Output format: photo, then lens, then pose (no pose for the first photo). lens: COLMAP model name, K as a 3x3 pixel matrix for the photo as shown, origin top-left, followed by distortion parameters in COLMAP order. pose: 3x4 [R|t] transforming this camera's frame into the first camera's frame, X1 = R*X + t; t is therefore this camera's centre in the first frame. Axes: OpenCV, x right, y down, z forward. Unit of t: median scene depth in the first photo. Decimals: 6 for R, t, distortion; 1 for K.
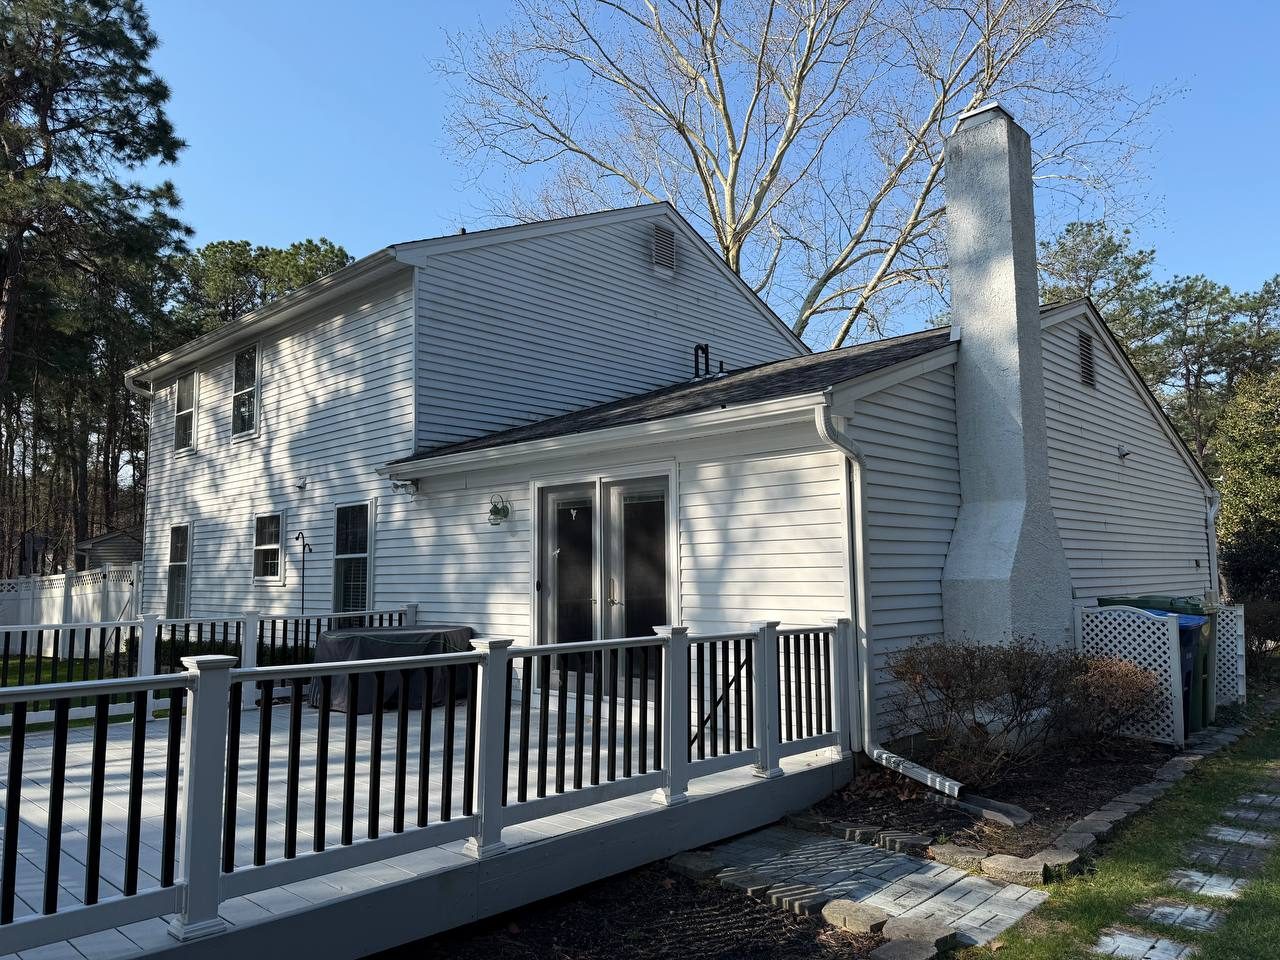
lens RADIAL K [[900.4, 0, 642.3], [0, 900.4, 483.2], [0, 0, 1]] dist [0.080646, -0.096502]
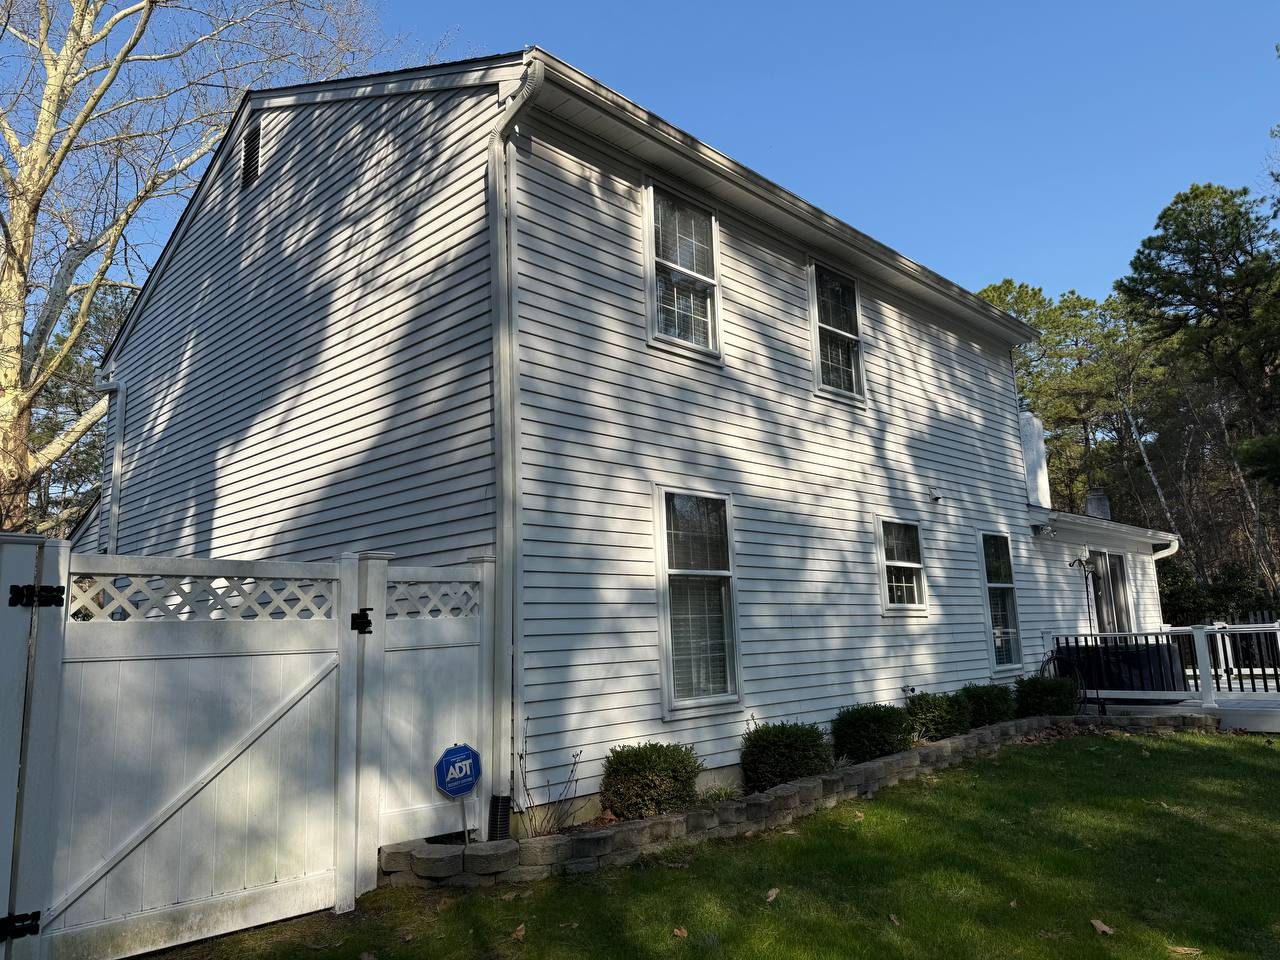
lens RADIAL K [[900.4, 0, 642.3], [0, 900.4, 483.2], [0, 0, 1]] dist [0.080646, -0.096502]
pose [[0.007697, 0.184089, 0.982879, -1.155120], [-0.057977, 0.981337, -0.183347, 0.153294], [-0.998288, -0.055573, 0.018226, 1.201879]]
